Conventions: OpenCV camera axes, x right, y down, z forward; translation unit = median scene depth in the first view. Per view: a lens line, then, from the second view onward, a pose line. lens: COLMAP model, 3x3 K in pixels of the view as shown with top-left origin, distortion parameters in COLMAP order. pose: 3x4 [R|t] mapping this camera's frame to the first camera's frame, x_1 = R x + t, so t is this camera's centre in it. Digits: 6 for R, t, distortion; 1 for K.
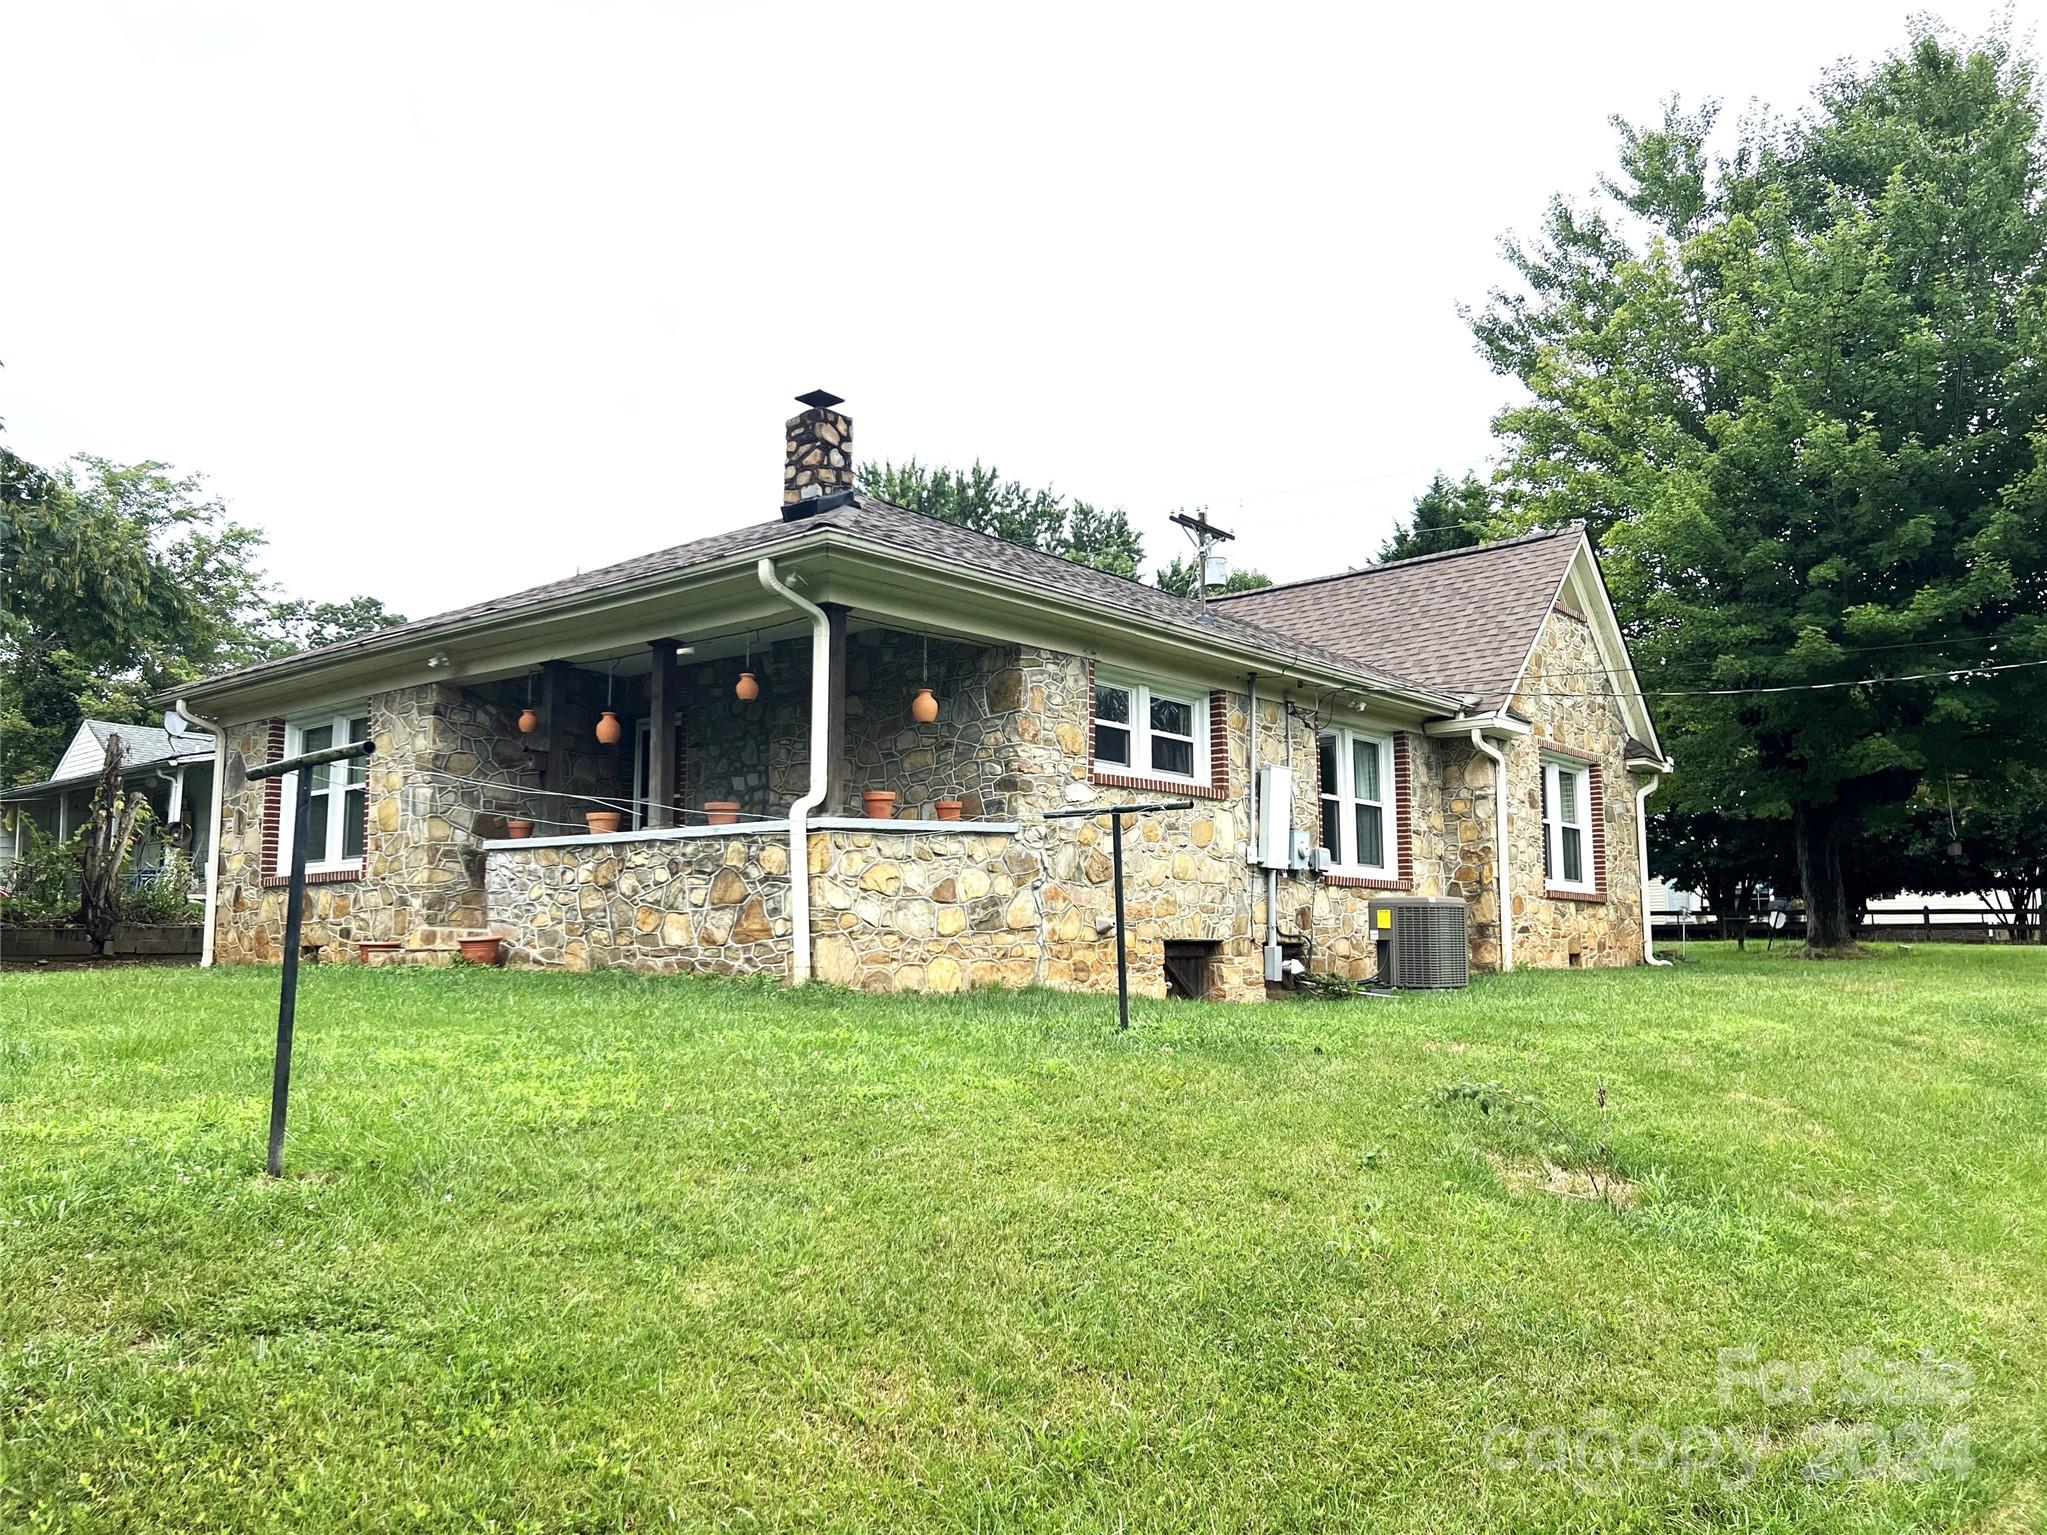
lens RADIAL K [[1581.1, 0, 1014.9], [0, 1581.1, 781.2], [0, 0, 1]] dist [0.110987, -0.003103]
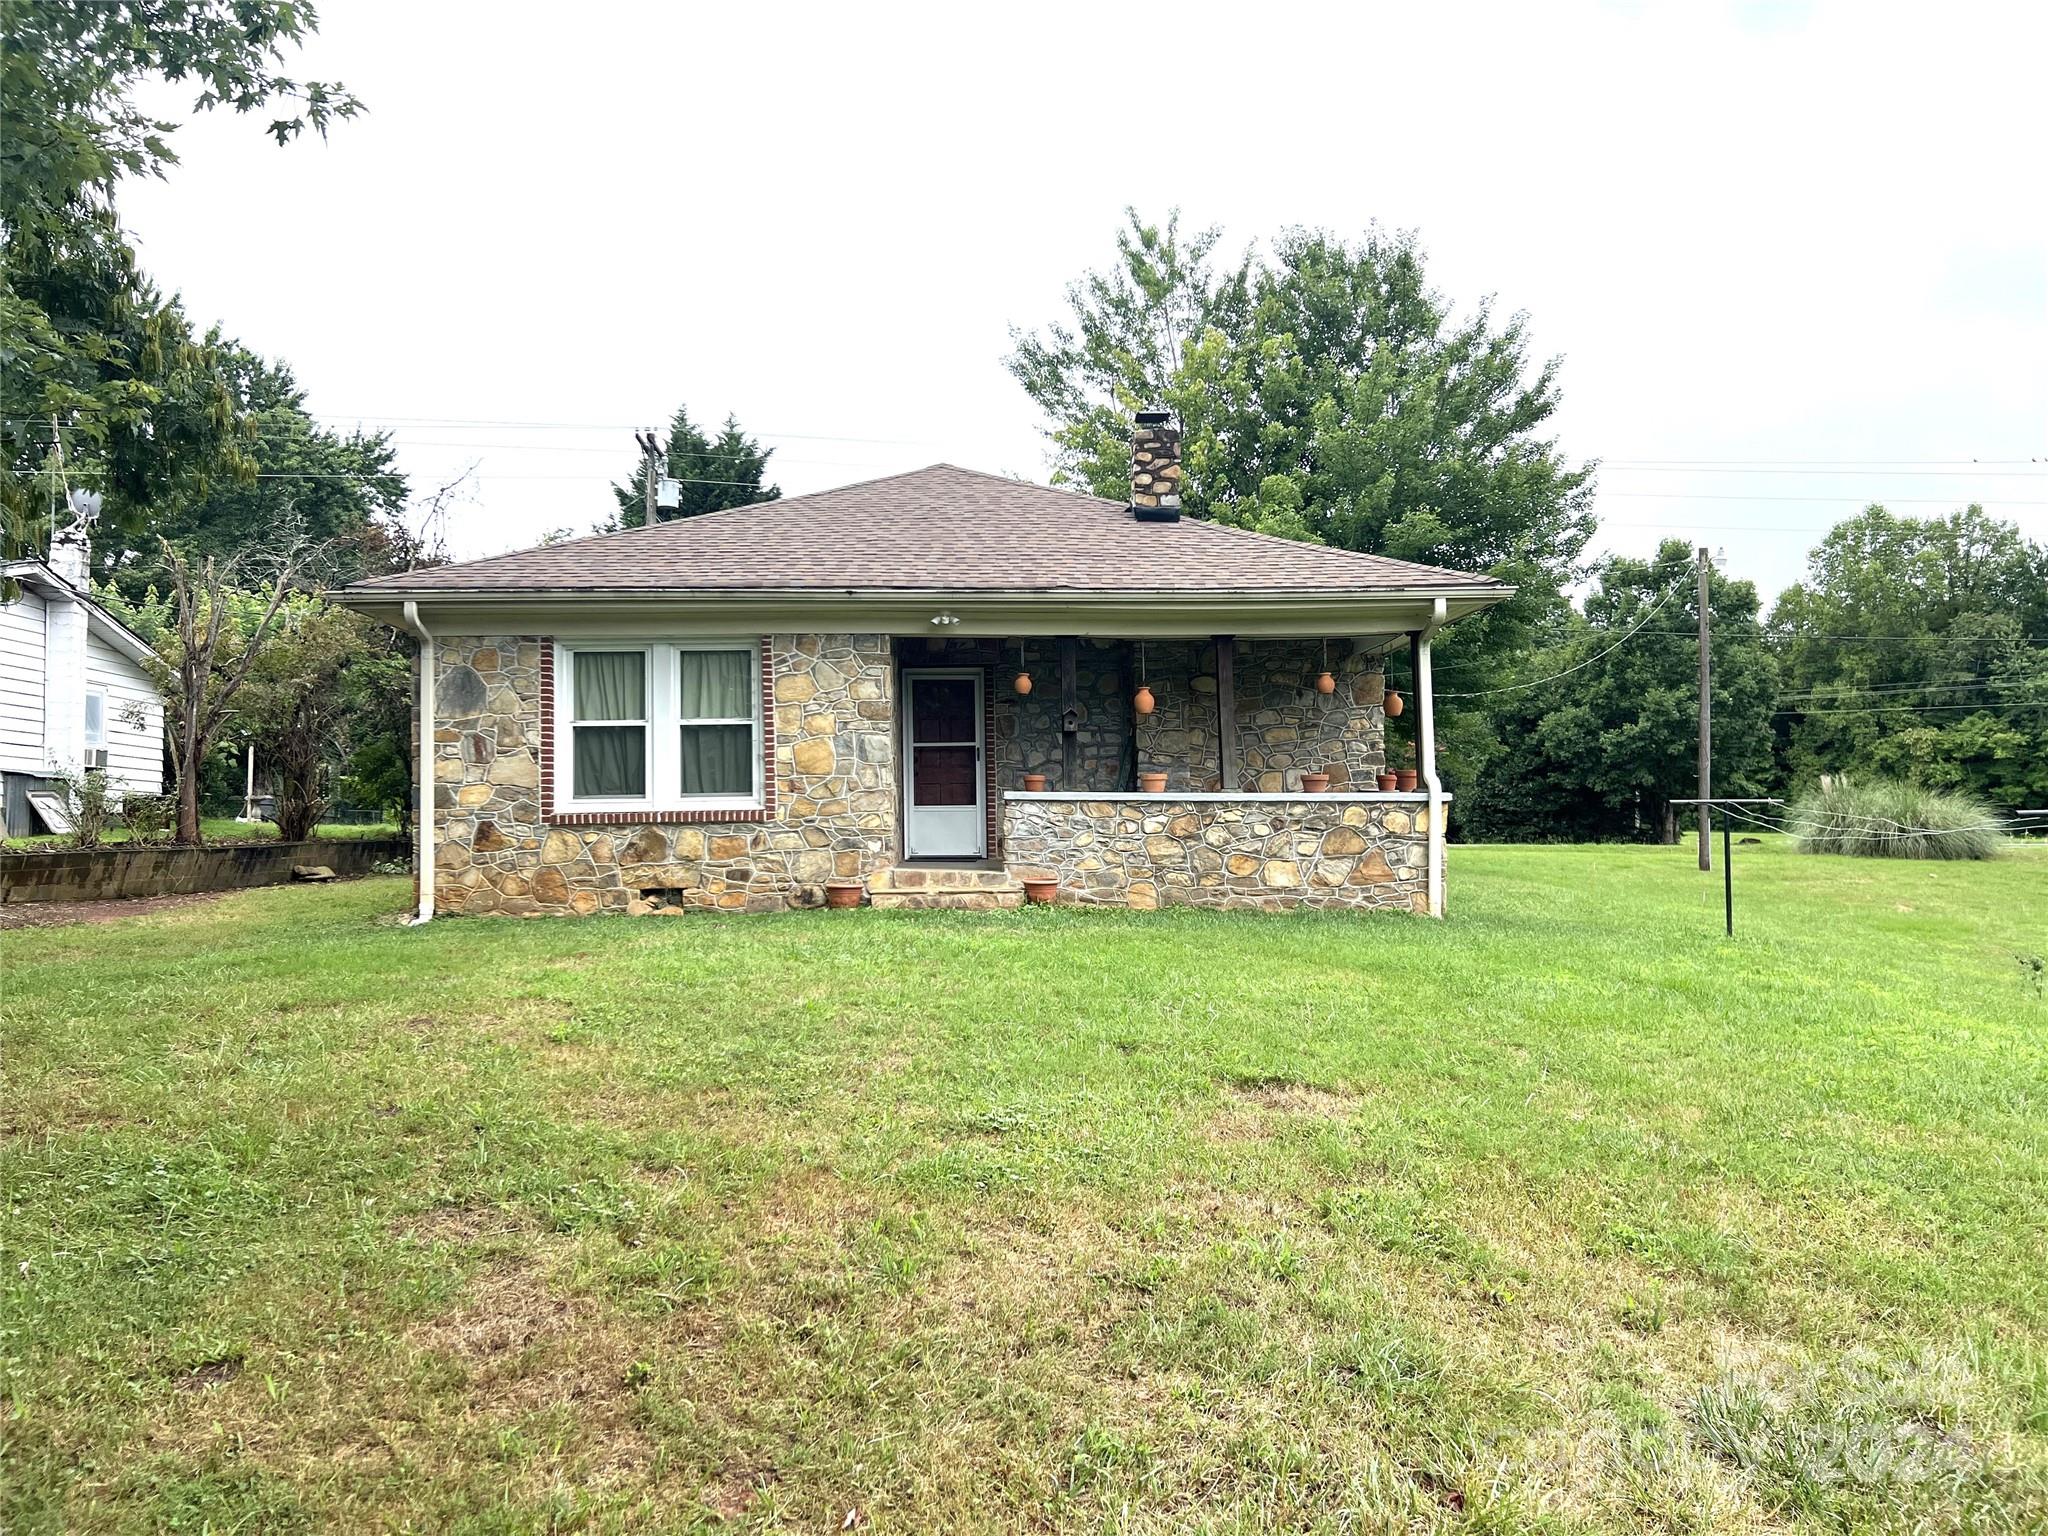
lens RADIAL K [[1536.6, 0, 1024.0], [0, 1536.6, 768.0], [0, 0, 1]] dist [0.217995, -0.000684]
pose [[0.731308, 0.021419, 0.681711, -0.965601], [-0.066694, 0.996962, 0.040223, -0.020777], [-0.678778, -0.074881, 0.730515, 0.203113]]
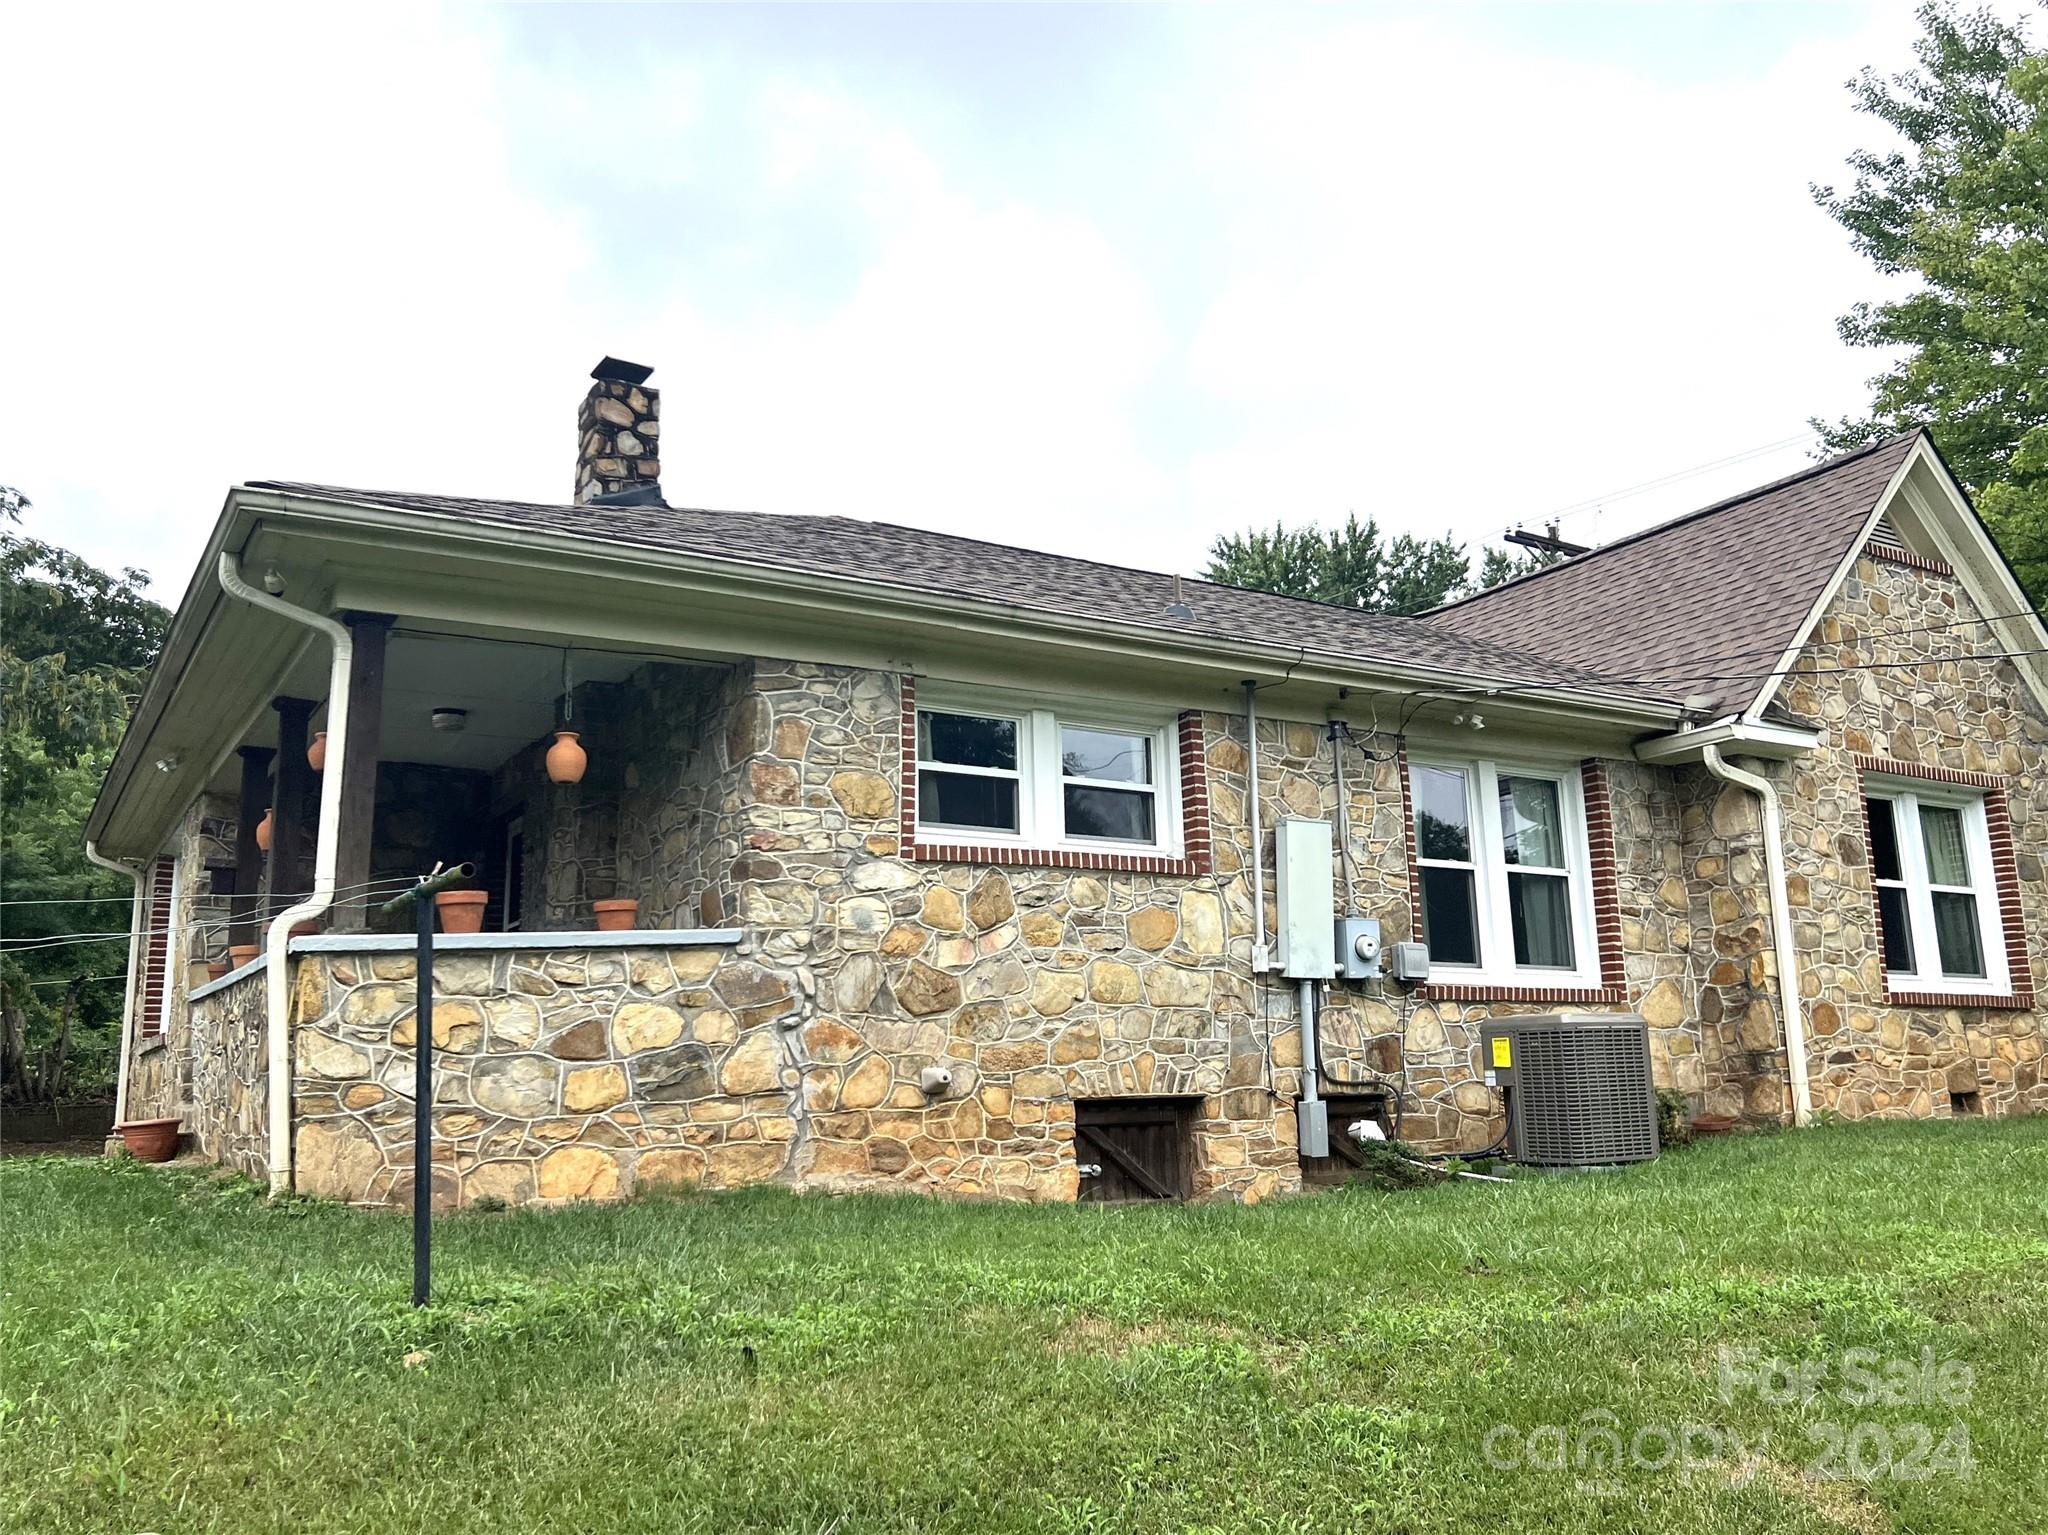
lens RADIAL K [[1688.9, 0, 1024.0], [0, 1688.9, 767.5], [0, 0, 1]] dist [0.066883, -0.005222]
pose [[0.950948, -0.084806, -0.297498, 0.274288], [0.060186, 0.994032, -0.090979, 0.026393], [0.303438, 0.068611, 0.950378, 0.315483]]
